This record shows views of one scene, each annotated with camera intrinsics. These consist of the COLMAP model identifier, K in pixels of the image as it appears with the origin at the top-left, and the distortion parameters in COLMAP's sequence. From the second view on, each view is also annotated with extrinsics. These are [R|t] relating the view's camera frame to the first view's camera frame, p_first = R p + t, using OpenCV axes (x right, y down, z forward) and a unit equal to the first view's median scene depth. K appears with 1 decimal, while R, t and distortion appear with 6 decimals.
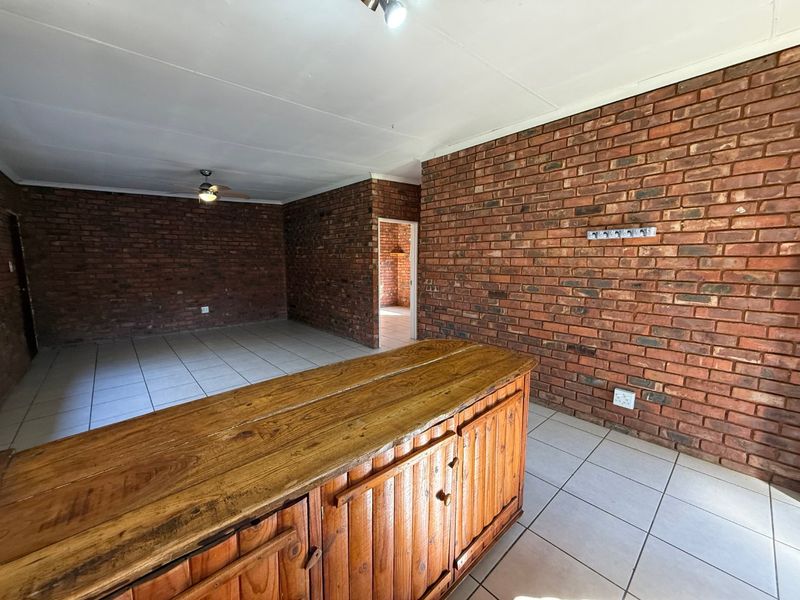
lens RADIAL K [[318.2, 0, 398.6], [0, 318.2, 300.5], [0, 0, 1]] dist [-0.002127, -0.000101]
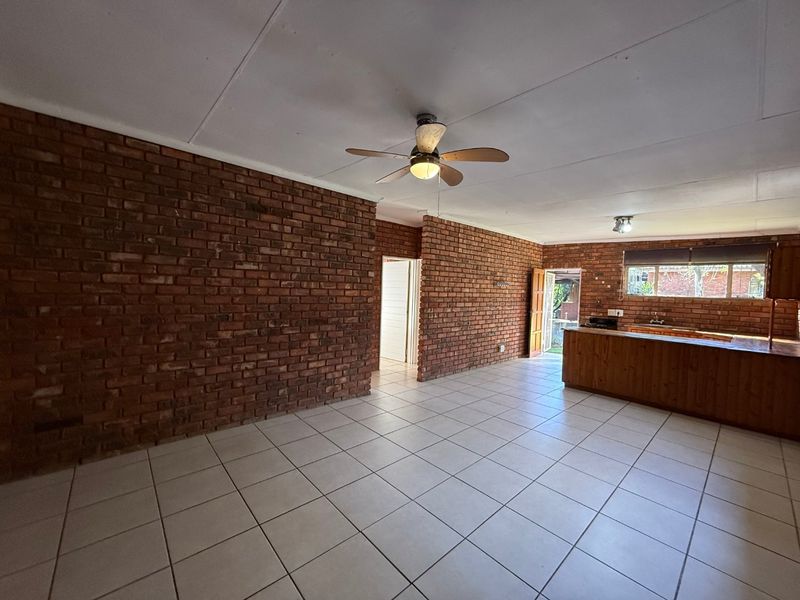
lens RADIAL K [[318.2, 0, 395.5], [0, 318.2, 300.8], [0, 0, 1]] dist [-0.002127, -0.000101]
pose [[0.011964, -0.036798, 0.999251, -0.935644], [0.098628, 0.994493, 0.035442, -0.125194], [-0.995052, 0.098130, 0.015528, 0.902314]]
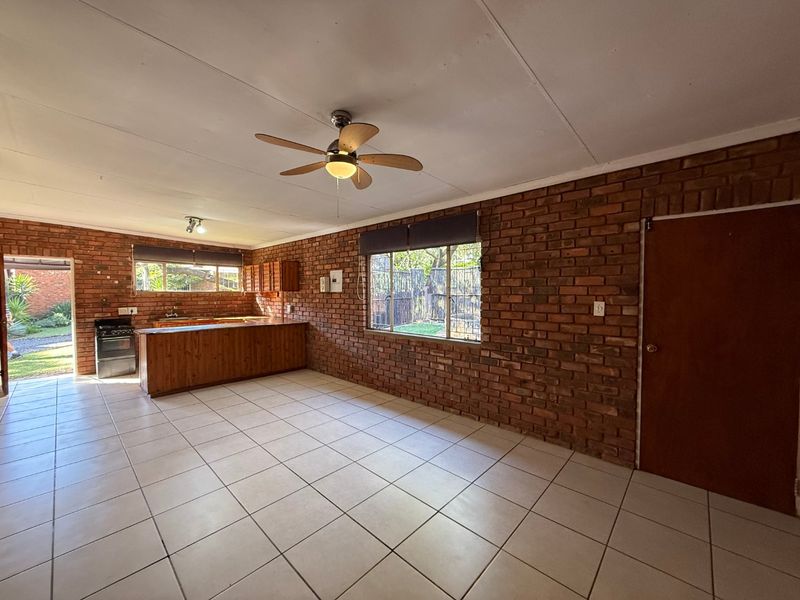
lens RADIAL K [[318.2, 0, 398.6], [0, 318.2, 301.6], [0, 0, 1]] dist [-0.002127, -0.000101]
pose [[-0.996906, 0.001850, -0.078581, -0.551840], [-0.010680, 0.987263, 0.158739, -0.176812], [0.077874, 0.159087, -0.984188, 1.282283]]
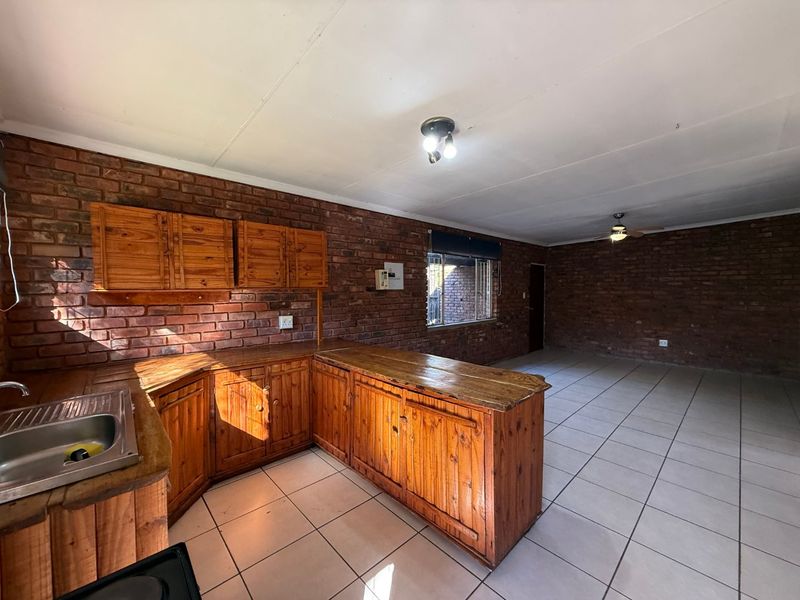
lens RADIAL K [[318.2, 0, 398.3], [0, 318.2, 299.2], [0, 0, 1]] dist [-0.002127, -0.000101]
pose [[0.011689, 0.030839, -0.999456, 0.436712], [-0.126362, 0.991557, 0.029117, -0.036986], [0.991915, 0.125953, 0.015487, 0.210354]]
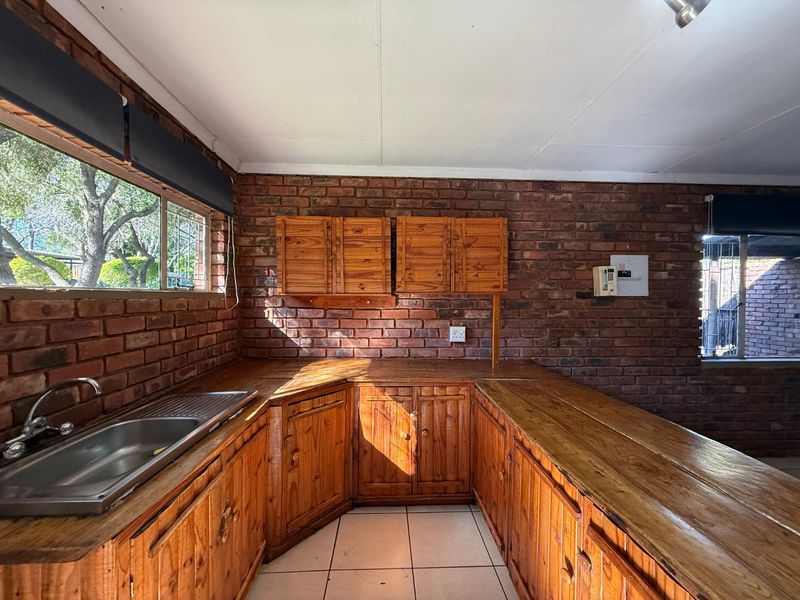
lens RADIAL K [[318.2, 0, 397.2], [0, 318.2, 300.3], [0, 0, 1]] dist [-0.002127, -0.000101]
pose [[-0.641920, 0.007104, -0.766738, 0.264958], [-0.104818, 0.989757, 0.096925, -0.040867], [0.759573, 0.142586, -0.634600, 0.255642]]
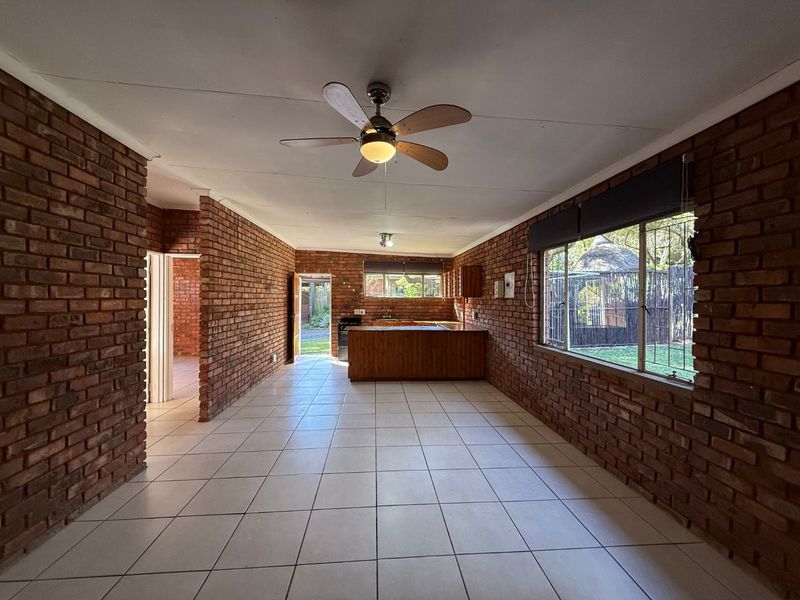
lens RADIAL K [[318.2, 0, 398.4], [0, 318.2, 300.9], [0, 0, 1]] dist [-0.002127, -0.000101]
pose [[-0.788279, -0.010058, 0.615236, -0.742116], [0.073220, 0.991229, 0.110019, -0.153392], [-0.610946, 0.131773, -0.780628, 1.130178]]
